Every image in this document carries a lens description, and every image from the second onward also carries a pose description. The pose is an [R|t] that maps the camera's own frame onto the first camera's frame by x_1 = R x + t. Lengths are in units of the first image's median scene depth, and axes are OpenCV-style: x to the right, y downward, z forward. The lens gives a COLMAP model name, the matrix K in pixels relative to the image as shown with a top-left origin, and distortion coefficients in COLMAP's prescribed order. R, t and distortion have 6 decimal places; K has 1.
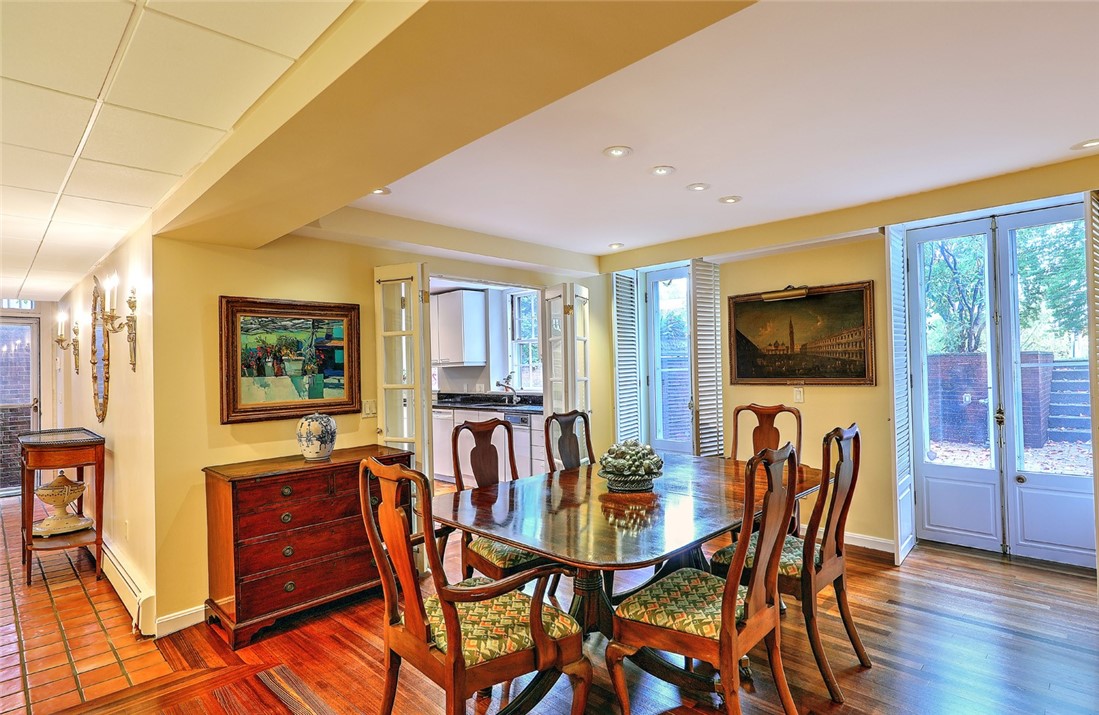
lens RADIAL K [[555.2, 0, 549.5], [0, 555.2, 357.5], [0, 0, 1]] dist [0.002321, -0.000021]
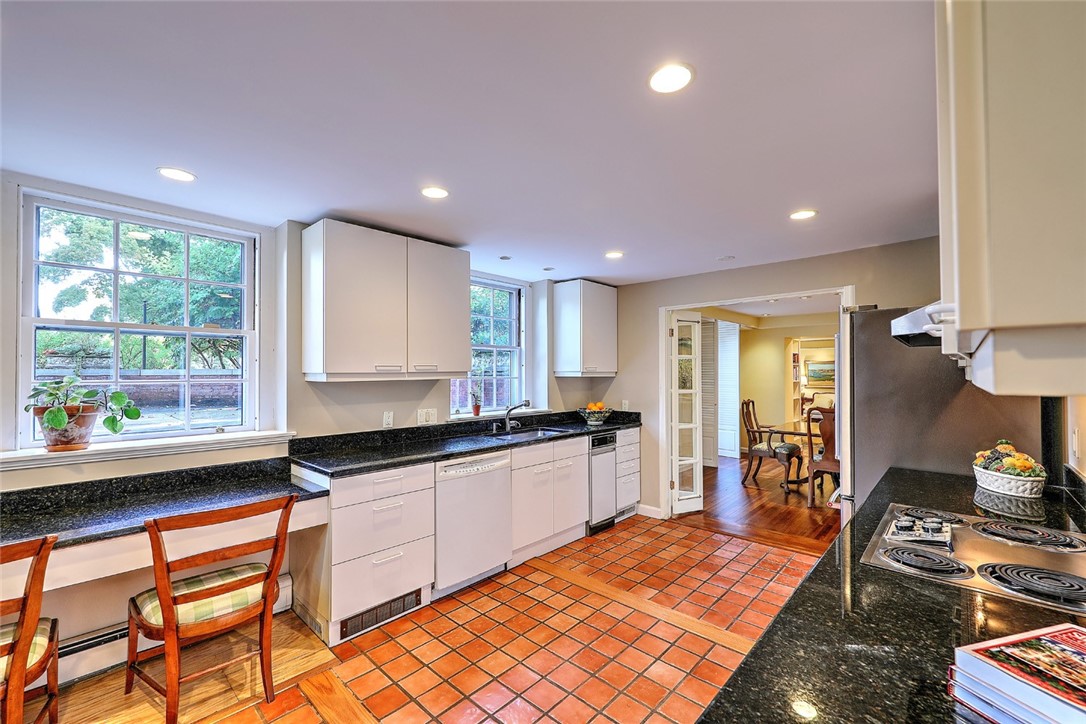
lens RADIAL K [[448.5, 0, 548.7], [0, 448.5, 367.9], [0, 0, 1]] dist [0.000358, -0.000161]
pose [[-0.044530, 0.033619, 0.998442, -1.265788], [-0.016159, 0.999279, -0.034368, 0.037503], [-0.998877, -0.017664, -0.043954, 1.847807]]
